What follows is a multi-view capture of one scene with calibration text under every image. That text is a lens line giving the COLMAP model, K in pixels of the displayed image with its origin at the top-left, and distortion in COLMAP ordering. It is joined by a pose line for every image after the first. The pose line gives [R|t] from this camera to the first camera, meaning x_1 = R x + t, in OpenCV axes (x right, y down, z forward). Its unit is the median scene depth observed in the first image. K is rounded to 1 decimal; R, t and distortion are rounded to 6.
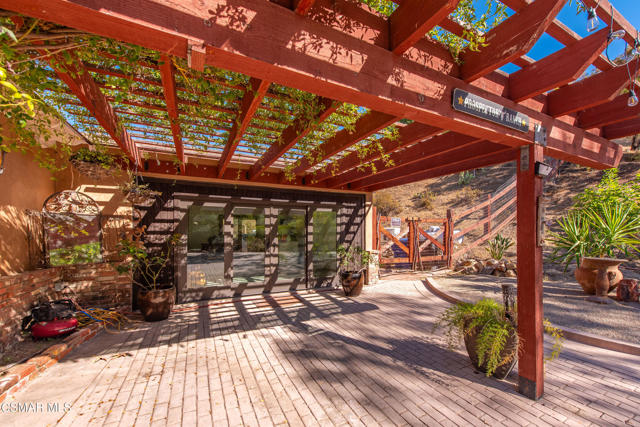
lens RADIAL K [[256.1, 0, 321.1], [0, 256.1, 232.3], [0, 0, 1]] dist [-0.007998, 0.000165]
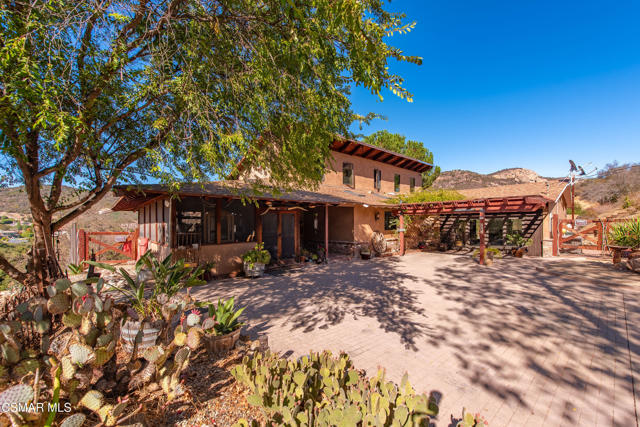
lens RADIAL K [[256.1, 0, 319.8], [0, 256.1, 218.0], [0, 0, 1]] dist [-0.007998, 0.000165]
pose [[0.245258, -0.025008, -0.969135, 1.700137], [0.008628, 0.999684, -0.023613, -0.053237], [0.969419, -0.002570, 0.245397, -1.109628]]
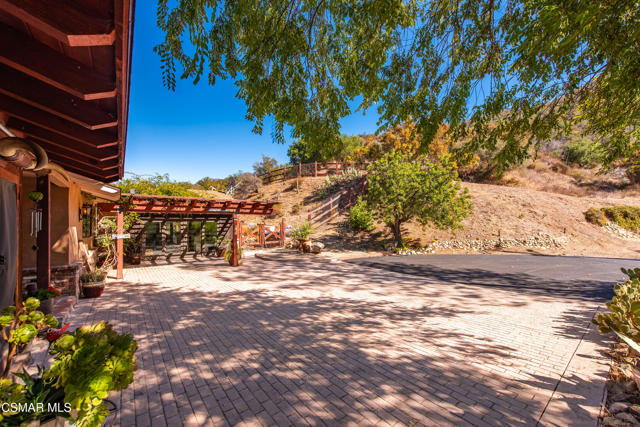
lens RADIAL K [[256.1, 0, 322.8], [0, 256.1, 224.8], [0, 0, 1]] dist [-0.007998, 0.000165]
pose [[0.977683, -0.016052, 0.209471, 0.513909], [0.017230, 0.999844, -0.003803, -0.032489], [-0.209378, 0.007327, 0.977807, -1.420683]]
